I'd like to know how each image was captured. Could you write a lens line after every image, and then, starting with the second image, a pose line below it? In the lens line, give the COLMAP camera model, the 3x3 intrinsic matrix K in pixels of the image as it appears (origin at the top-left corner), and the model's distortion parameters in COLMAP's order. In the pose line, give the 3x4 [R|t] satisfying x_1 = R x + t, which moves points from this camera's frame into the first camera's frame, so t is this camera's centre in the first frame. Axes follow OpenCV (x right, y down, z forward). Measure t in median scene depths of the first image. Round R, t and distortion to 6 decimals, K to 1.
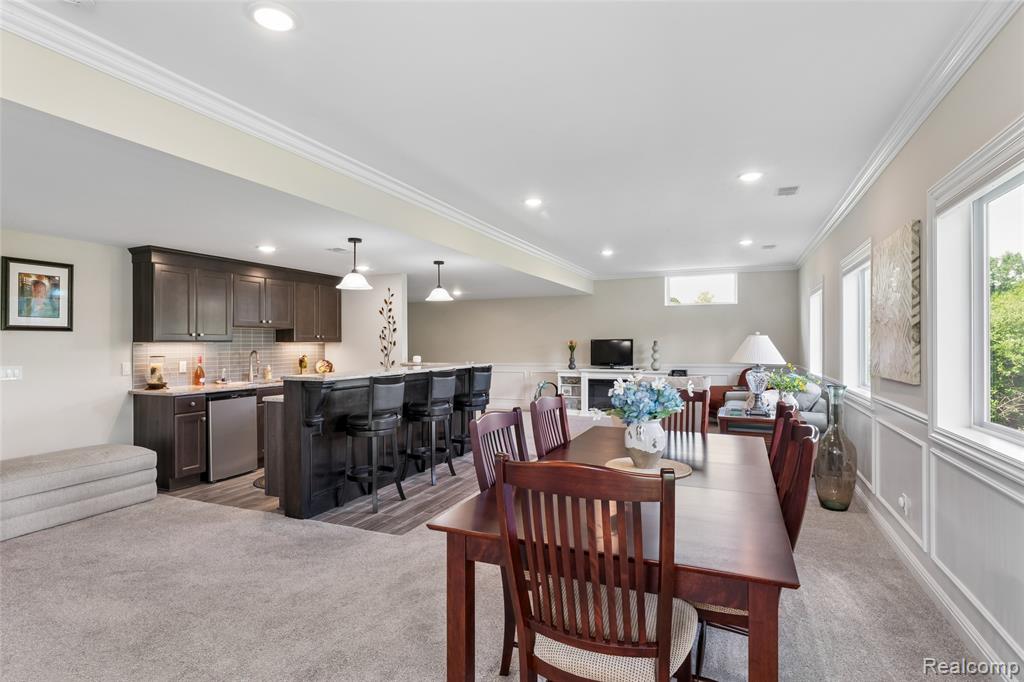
lens RADIAL K [[521.2, 0, 510.1], [0, 521.2, 342.4], [0, 0, 1]] dist [0.002041, -0.001142]
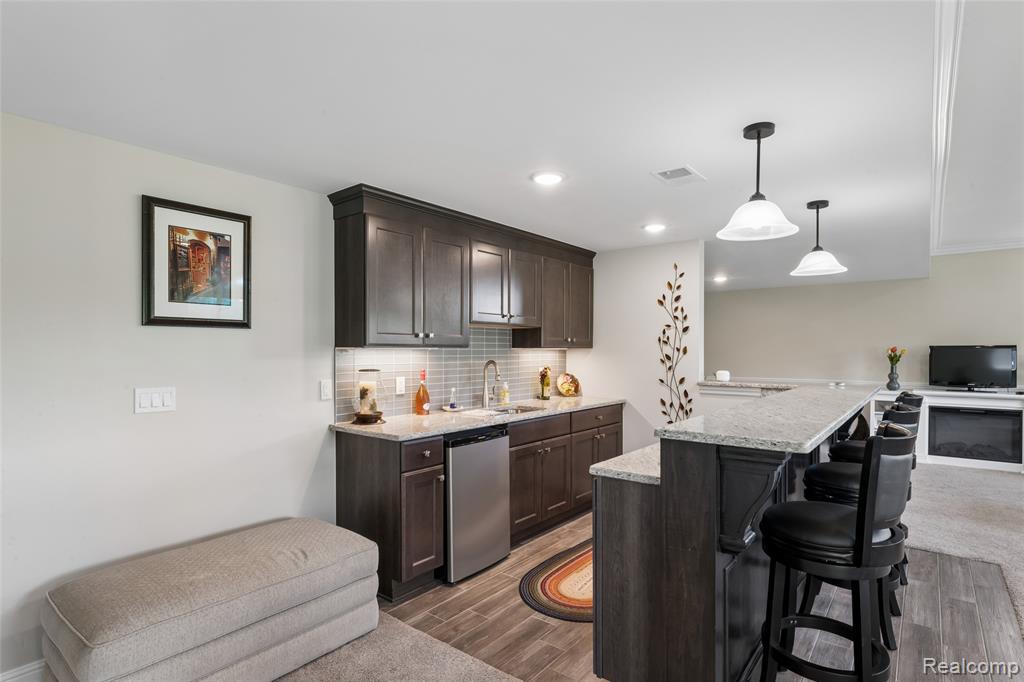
lens RADIAL K [[521.2, 0, 516.2], [0, 521.2, 357.3], [0, 0, 1]] dist [0.002041, -0.001142]
pose [[0.968097, 0.009268, -0.250403, -0.321545], [-0.004833, 0.999820, 0.018324, -0.000617], [0.250528, -0.016529, 0.967968, 0.405656]]
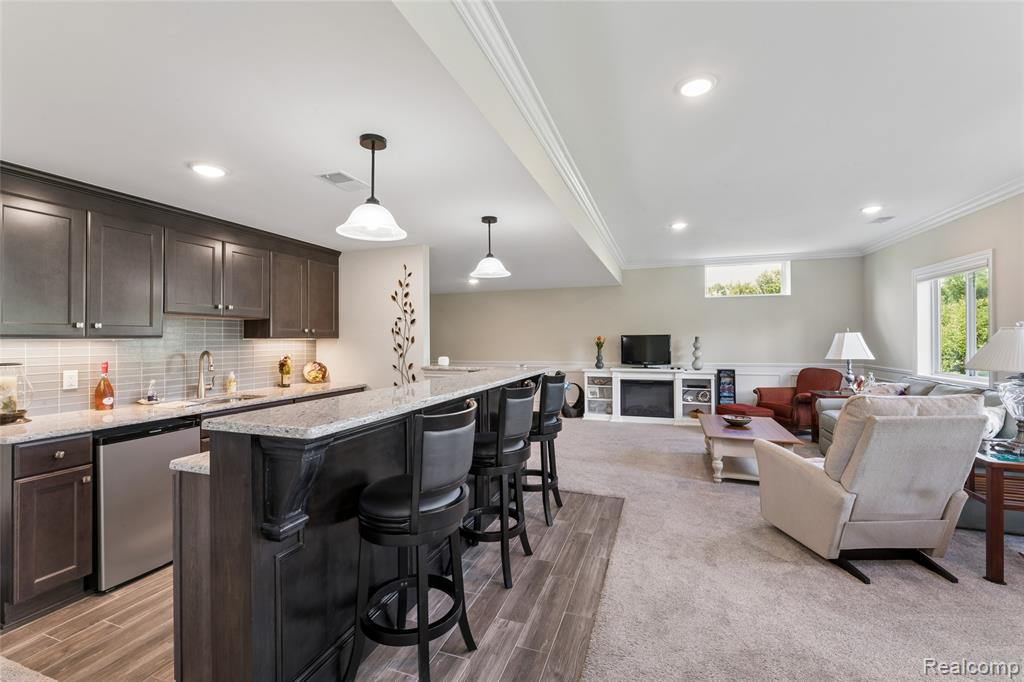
lens RADIAL K [[434.8, 0, 503.1], [0, 434.8, 336.2], [0, 0, 1]] dist [0.001406, -0.000111]
pose [[0.998184, -0.000356, 0.060240, -0.160966], [0.000668, 0.999987, -0.005153, -0.000107], [-0.060238, 0.005184, 0.998171, 0.463790]]
